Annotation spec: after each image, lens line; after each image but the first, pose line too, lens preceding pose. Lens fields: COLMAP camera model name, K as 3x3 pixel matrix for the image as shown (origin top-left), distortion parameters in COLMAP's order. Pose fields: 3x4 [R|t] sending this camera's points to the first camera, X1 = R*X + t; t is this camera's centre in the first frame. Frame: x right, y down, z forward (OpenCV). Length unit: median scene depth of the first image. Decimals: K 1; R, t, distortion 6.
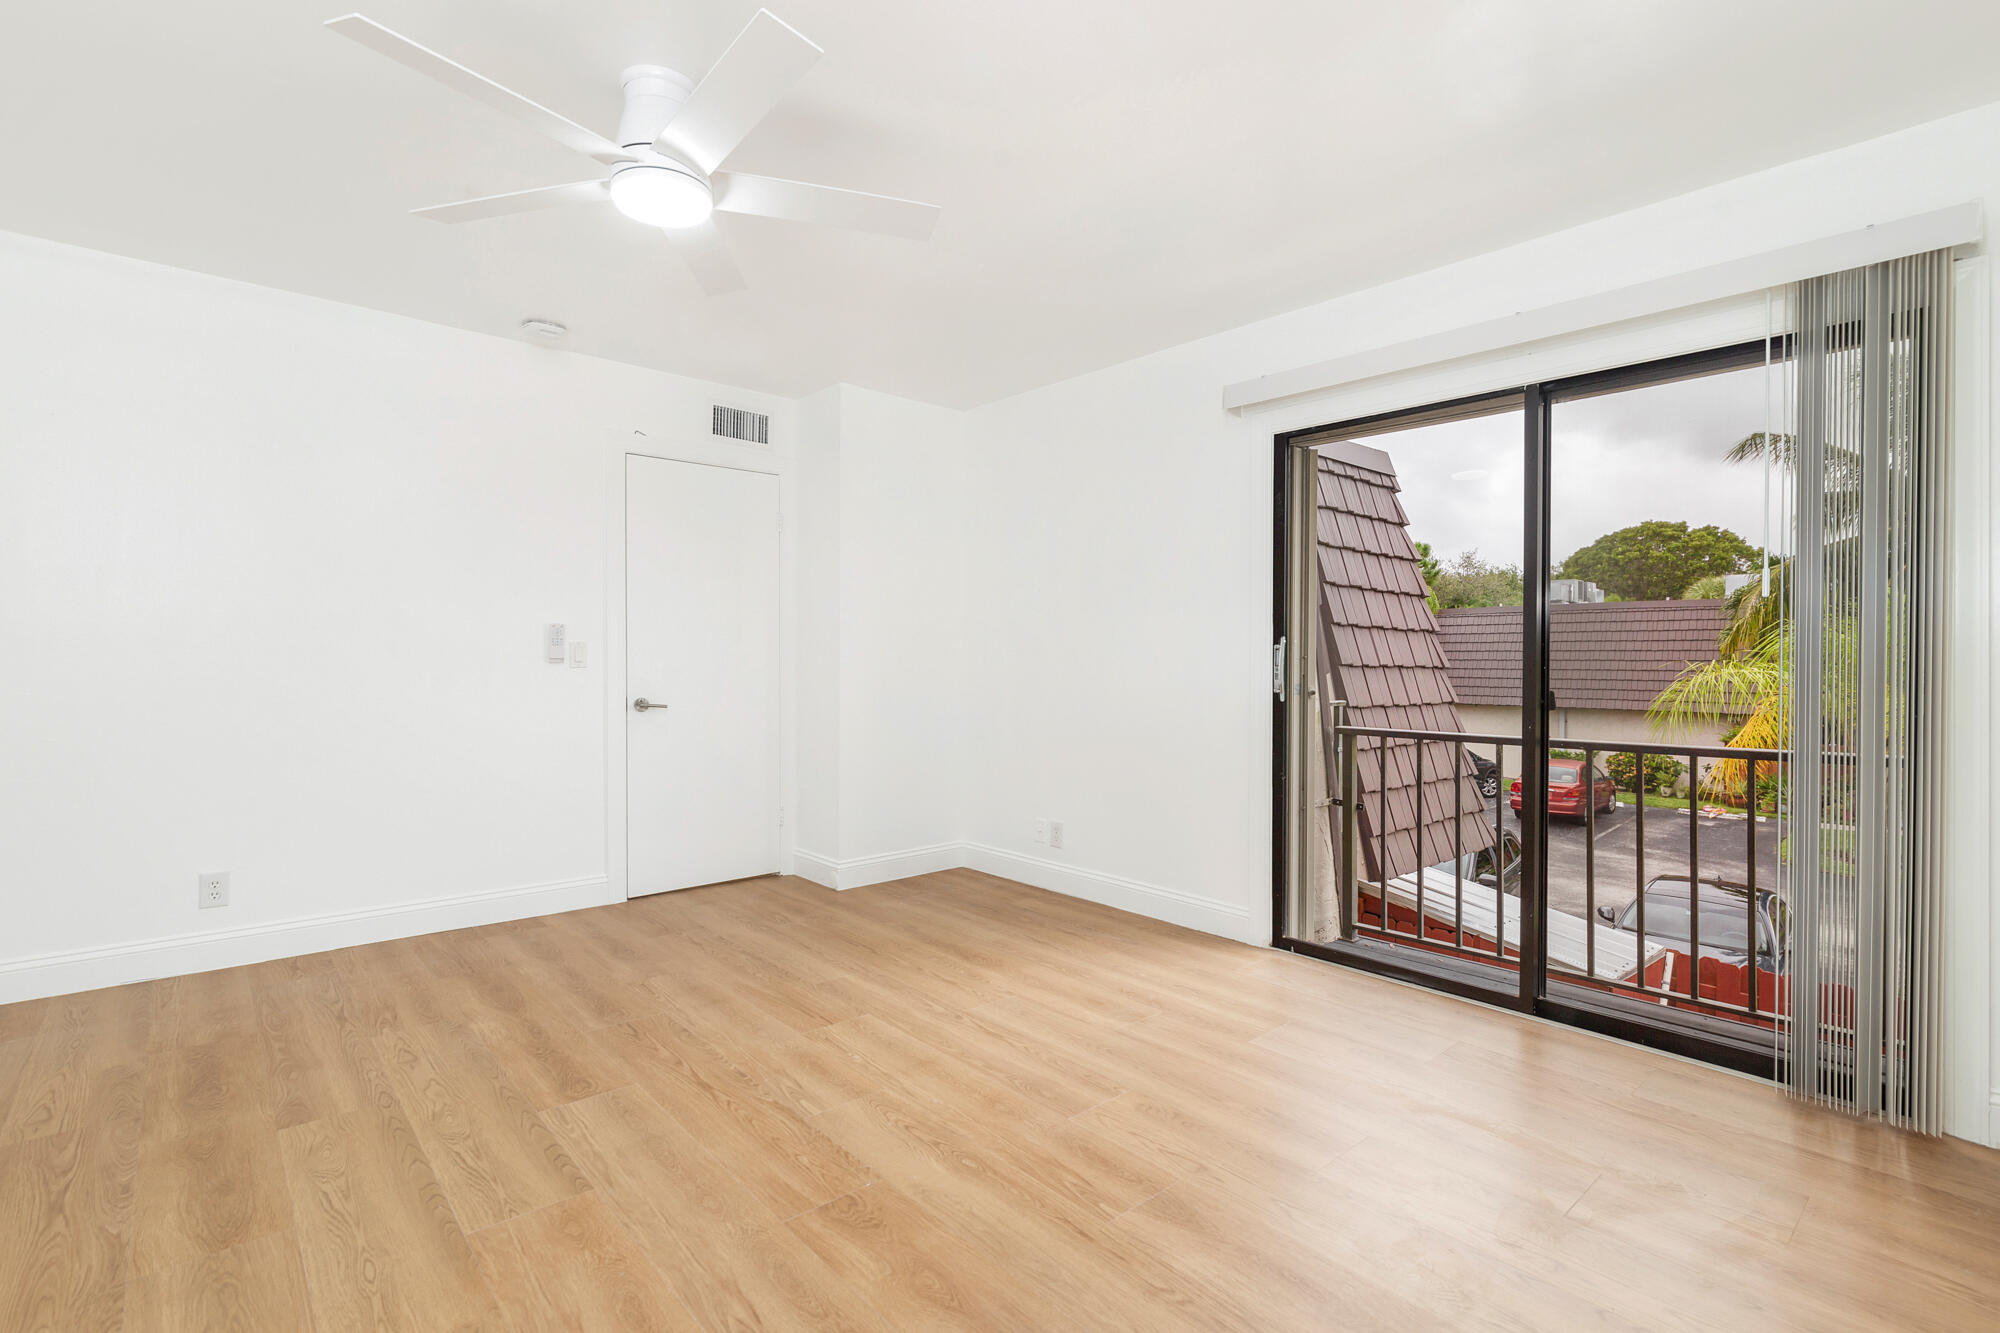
lens RADIAL K [[909.8, 0, 1000.0], [0, 909.8, 666.5], [0, 0, 1]] dist [-0.001166, 0.000349]
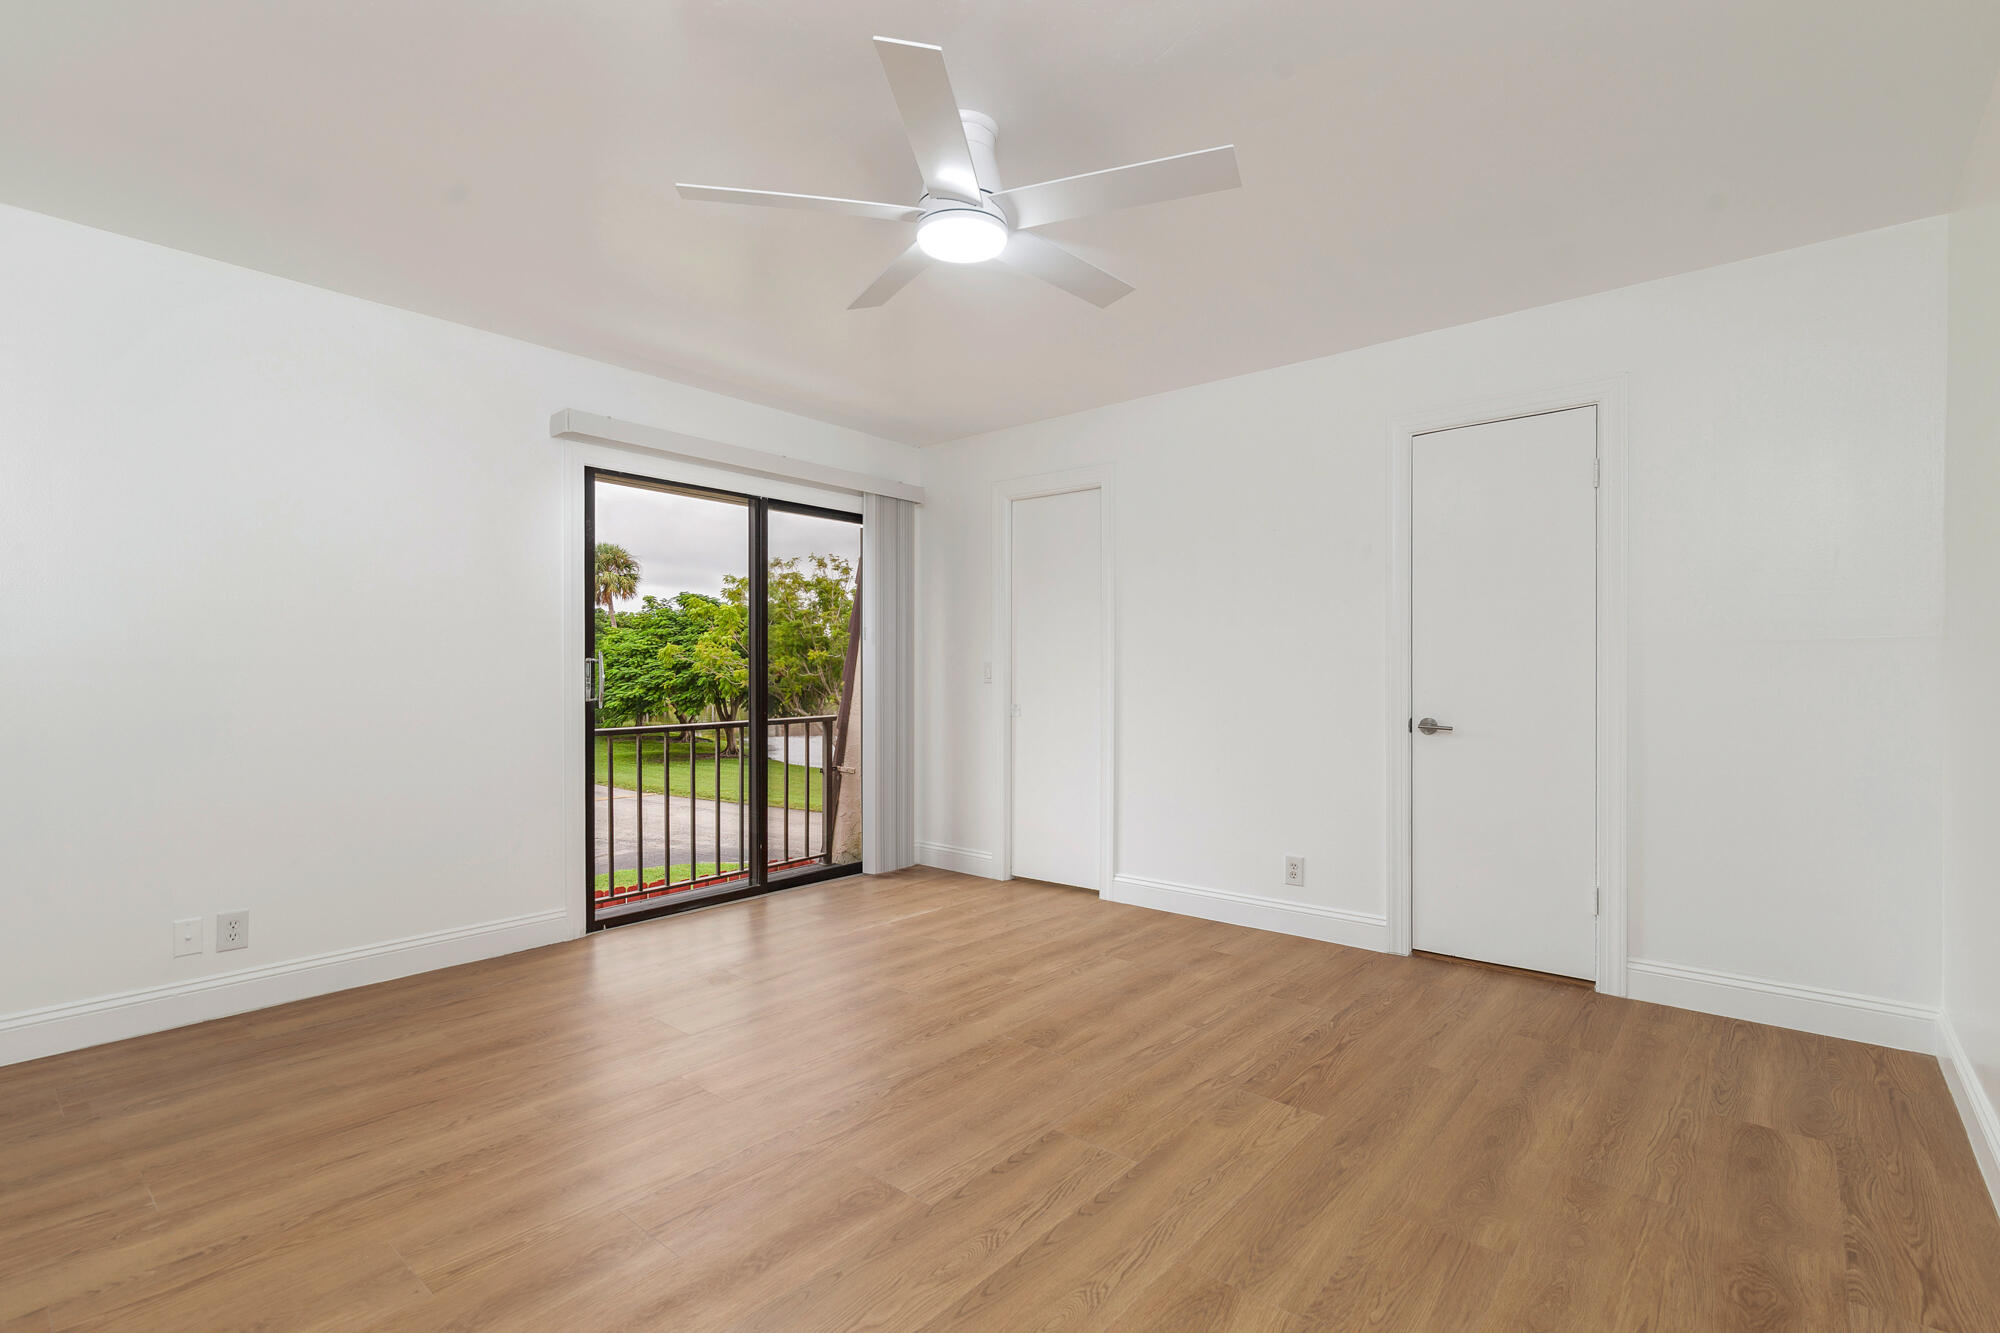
lens RADIAL K [[909.8, 0, 1000.0], [0, 909.8, 666.5], [0, 0, 1]] dist [-0.001166, 0.000349]
pose [[-0.122773, -0.000888, 0.992434, -1.028694], [0.011064, 0.999936, 0.002264, -0.009927], [-0.992373, 0.011259, -0.122755, 0.782132]]
